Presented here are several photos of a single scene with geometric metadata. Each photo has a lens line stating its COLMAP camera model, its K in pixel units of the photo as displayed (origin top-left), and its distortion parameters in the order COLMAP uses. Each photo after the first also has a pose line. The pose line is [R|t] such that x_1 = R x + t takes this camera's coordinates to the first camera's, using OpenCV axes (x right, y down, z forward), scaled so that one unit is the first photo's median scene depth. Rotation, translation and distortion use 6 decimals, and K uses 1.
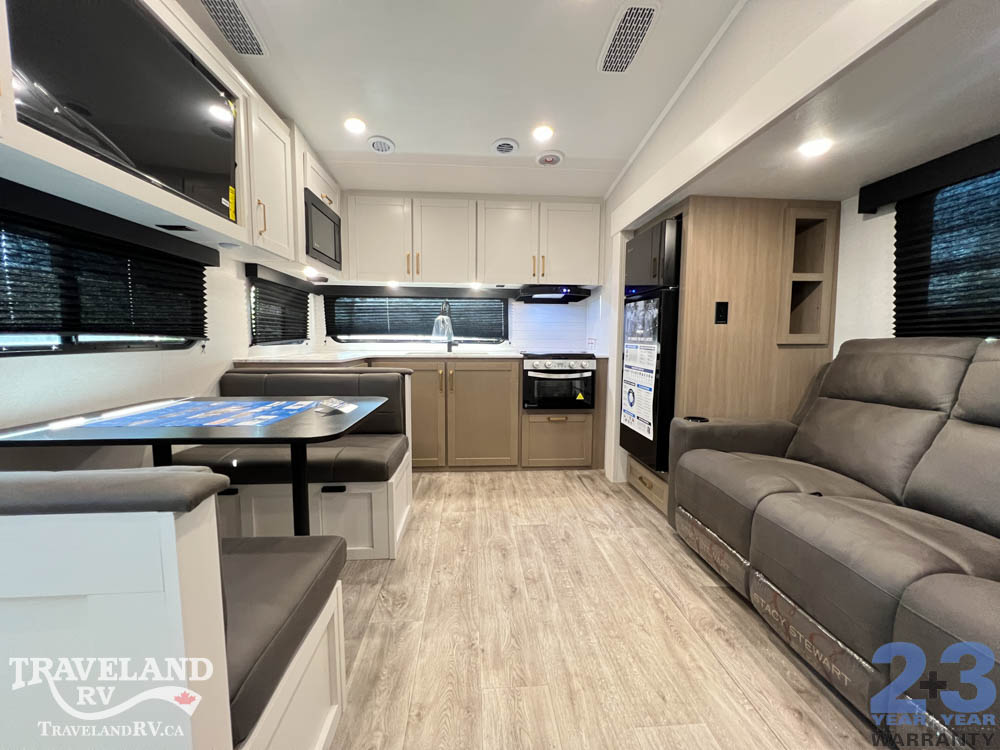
lens RADIAL K [[399.1, 0, 498.4], [0, 399.1, 373.3], [0, 0, 1]] dist [-0.001879, 0.000865]
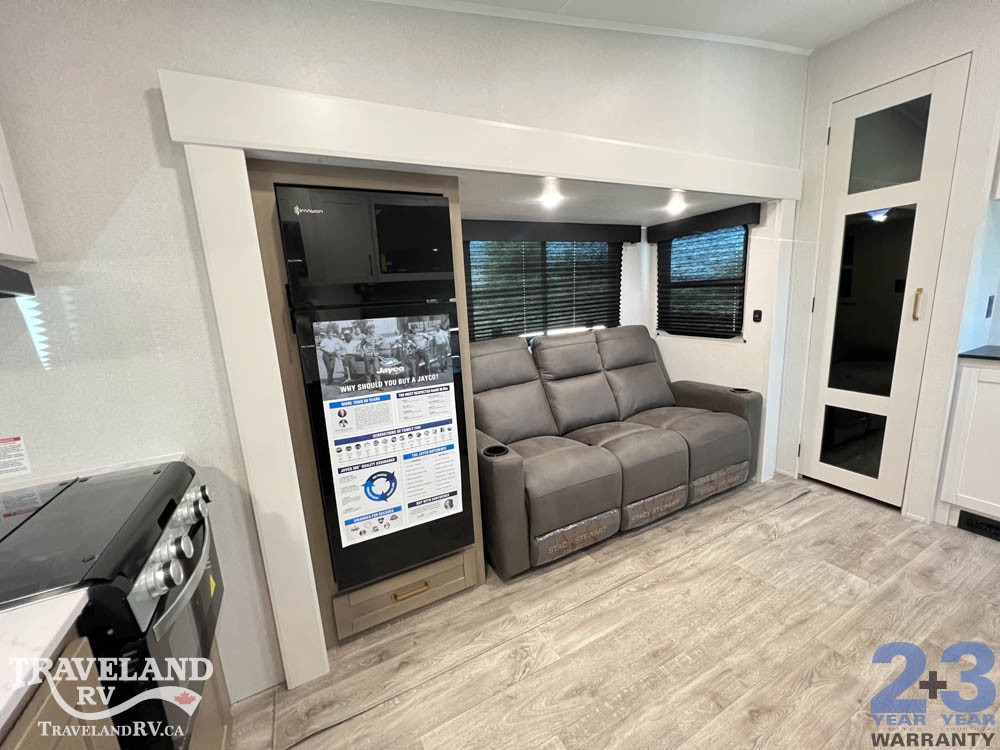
lens RADIAL K [[399.1, 0, 498.3], [0, 399.1, 373.2], [0, 0, 1]] dist [-0.001879, 0.000865]
pose [[-0.398696, -0.158786, 0.903232, -0.246334], [0.134323, 0.964164, 0.228790, -0.223322], [-0.907193, 0.212543, -0.363080, 1.124443]]
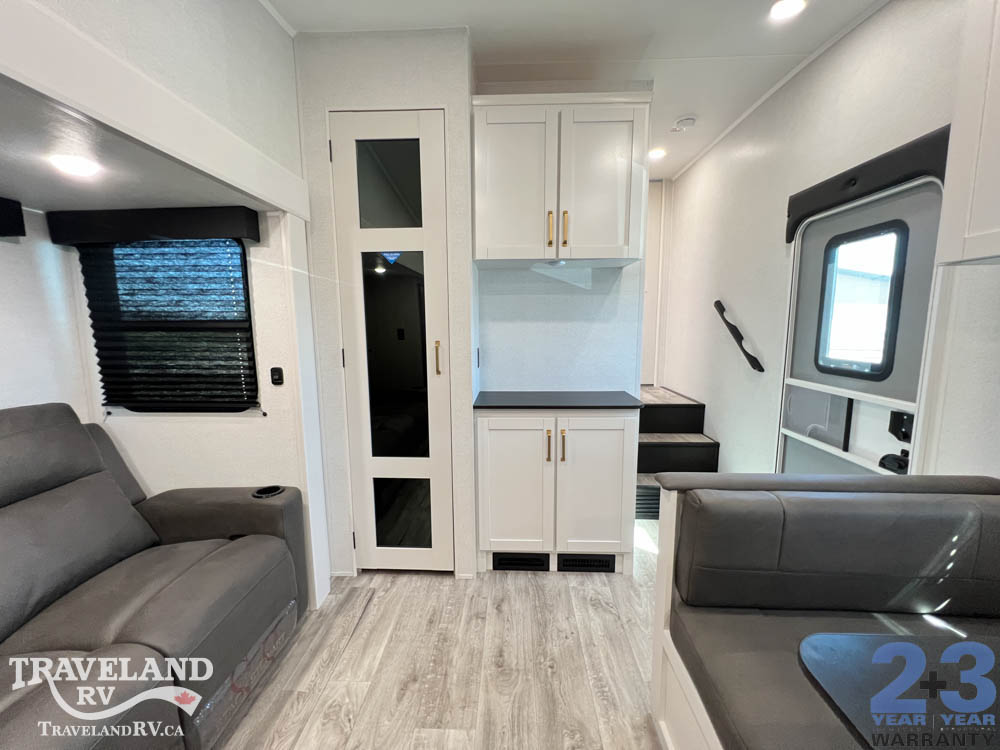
lens RADIAL K [[399.1, 0, 498.9], [0, 399.1, 374.4], [0, 0, 1]] dist [-0.001879, 0.000865]
pose [[-0.994570, -0.008773, 0.103697, -0.007474], [0.013993, 0.976118, 0.216790, -0.188031], [-0.103122, 0.217064, -0.970695, 0.731373]]
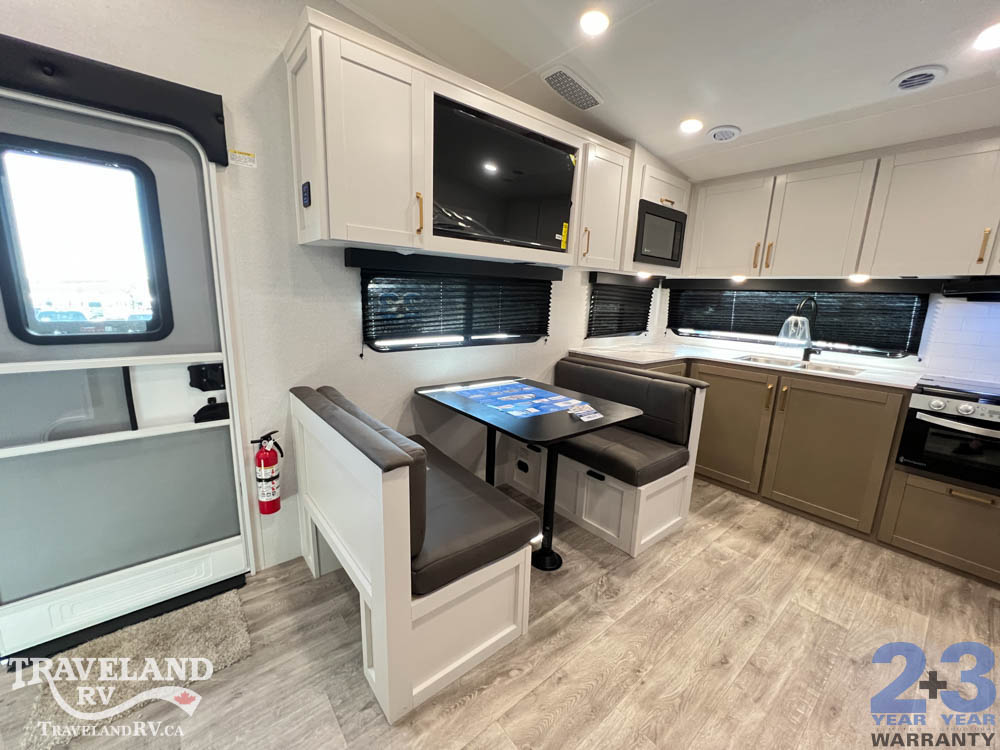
lens RADIAL K [[399.1, 0, 498.3], [0, 399.1, 373.4], [0, 0, 1]] dist [-0.001879, 0.000865]
pose [[0.579202, 0.172745, -0.796671, 0.244551], [-0.106165, 0.984951, 0.136386, -0.109146], [0.808242, 0.005584, 0.588825, 0.051667]]
